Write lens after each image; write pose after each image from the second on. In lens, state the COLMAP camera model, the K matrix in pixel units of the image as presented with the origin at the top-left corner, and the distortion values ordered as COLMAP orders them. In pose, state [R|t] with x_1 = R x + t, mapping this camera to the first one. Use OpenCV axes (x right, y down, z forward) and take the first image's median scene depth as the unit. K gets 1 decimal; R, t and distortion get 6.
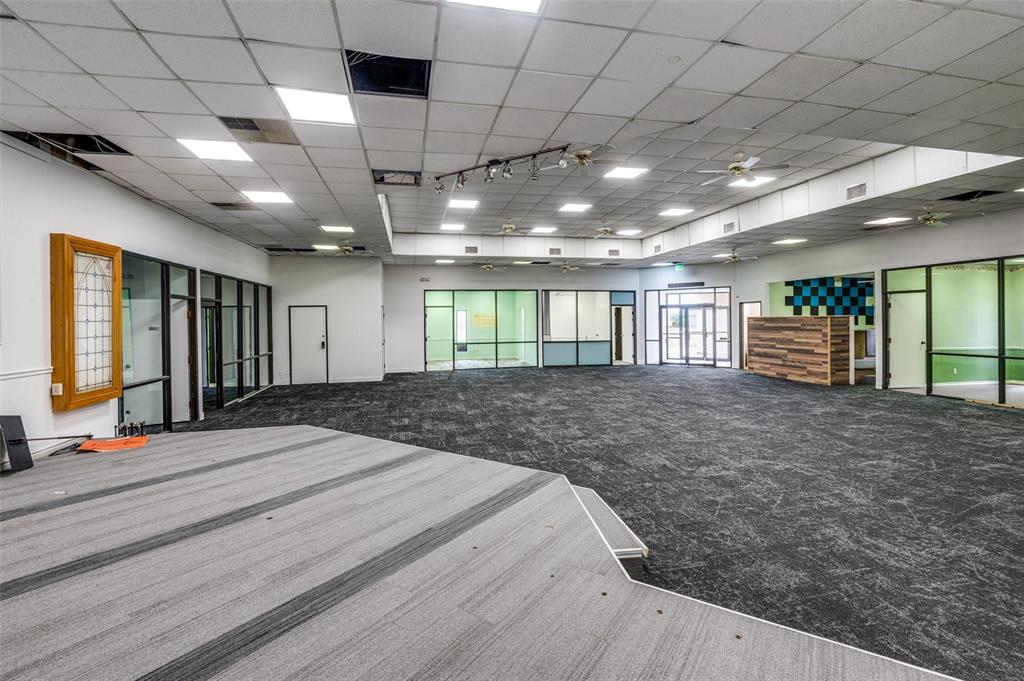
lens RADIAL K [[464.6, 0, 510.7], [0, 464.6, 327.3], [0, 0, 1]] dist [0.001205, -0.008916]
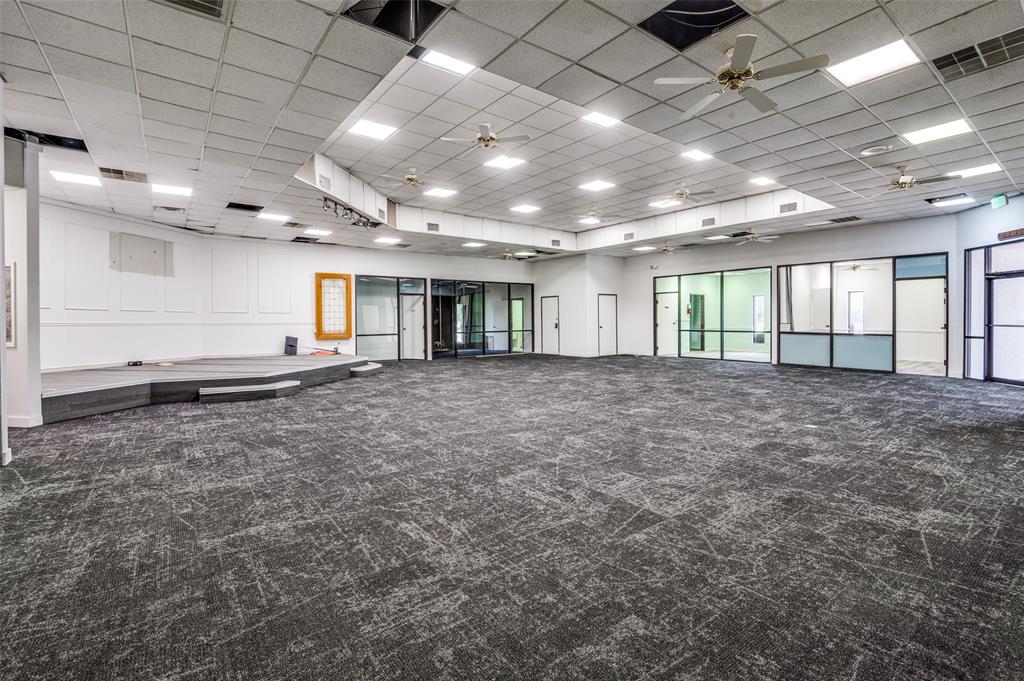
lens RADIAL K [[468.1, 0, 511.8], [0, 468.1, 321.9], [0, 0, 1]] dist [-0.002677, -0.008535]
pose [[0.422590, 0.014755, -0.906201, 0.617290], [-0.011079, 0.999877, 0.011114, 0.010651], [0.906253, 0.005344, 0.422701, 0.272385]]
